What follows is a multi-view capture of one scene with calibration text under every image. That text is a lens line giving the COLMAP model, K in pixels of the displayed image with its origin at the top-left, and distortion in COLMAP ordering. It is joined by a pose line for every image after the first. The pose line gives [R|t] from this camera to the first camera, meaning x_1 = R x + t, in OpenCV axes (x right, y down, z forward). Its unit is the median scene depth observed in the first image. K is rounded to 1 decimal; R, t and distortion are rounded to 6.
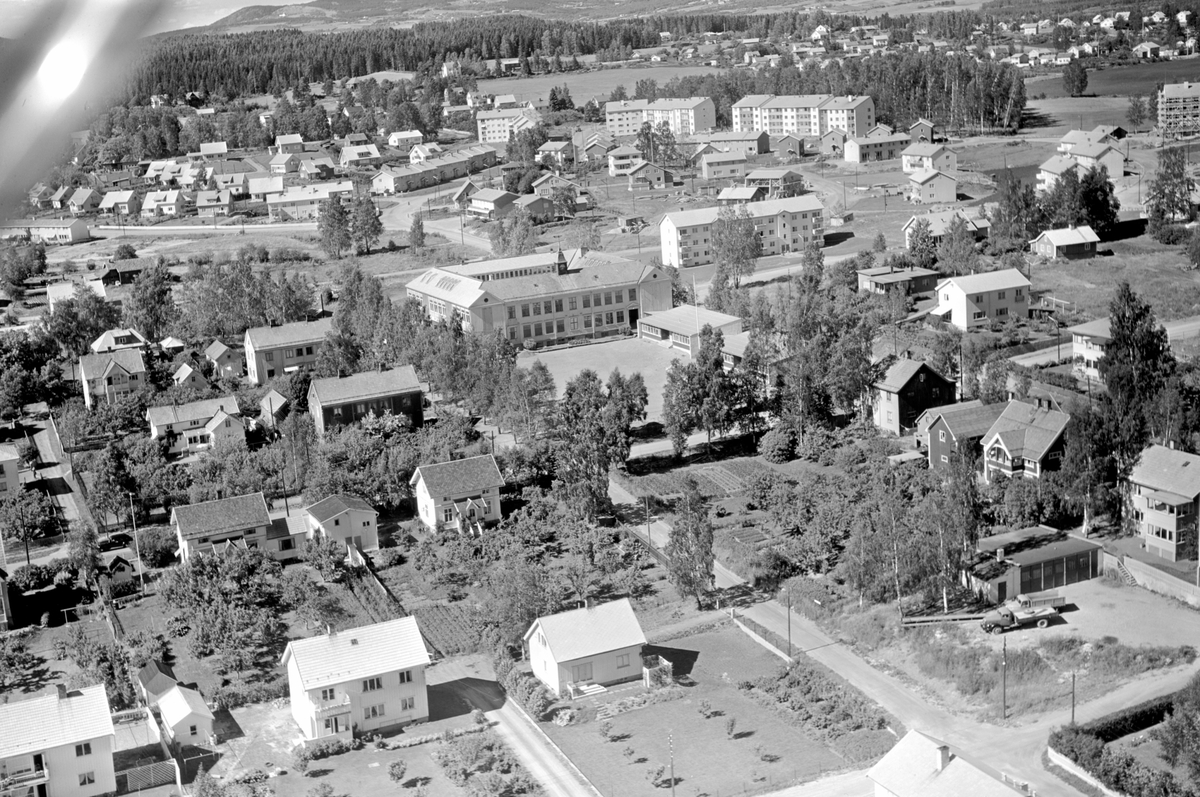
lens RADIAL K [[1746.2, 0, 600.0], [0, 1746.2, 398.5], [0, 0, 1]] dist [-0.015474, -0.054526]
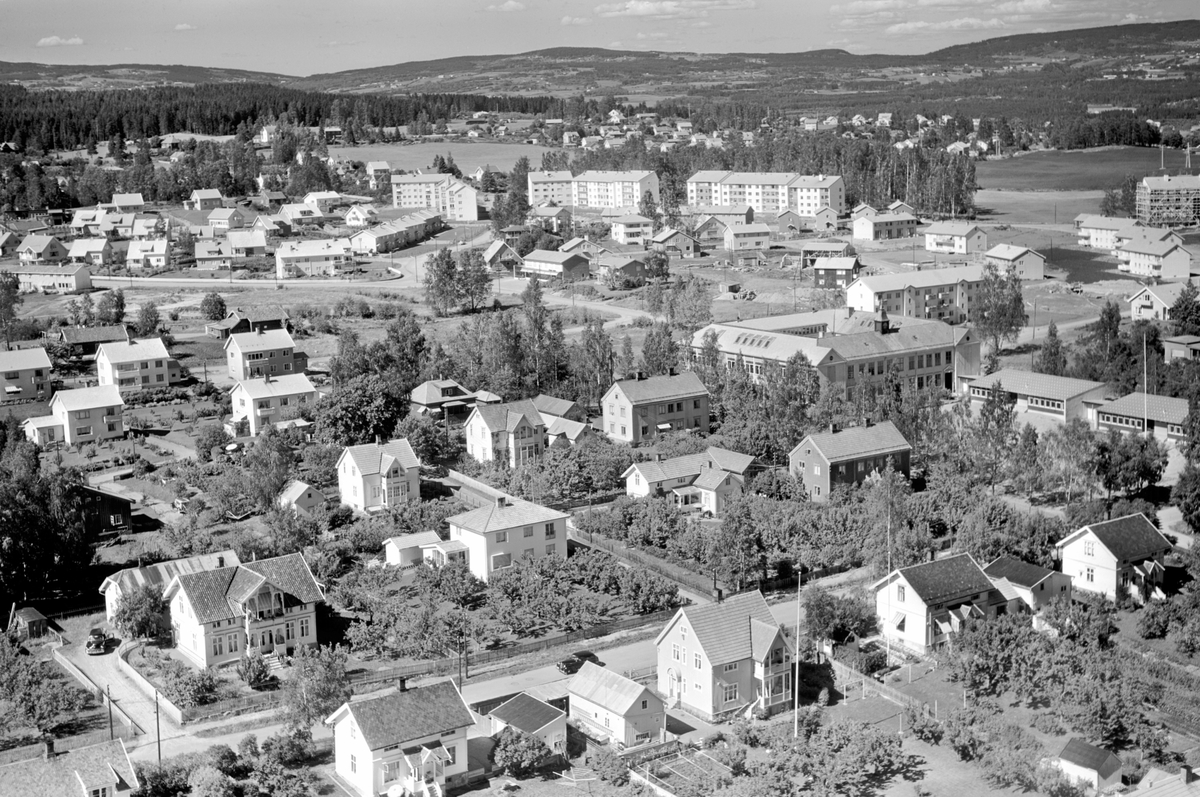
lens RADIAL K [[1746.2, 0, 600.0], [0, 1746.2, 398.5], [0, 0, 1]] dist [-0.015474, -0.054526]
pose [[0.977197, 0.020808, 0.211313, -0.211799], [-0.010268, 0.998653, -0.050858, 0.008186], [-0.212087, 0.047528, 0.976094, 0.058471]]
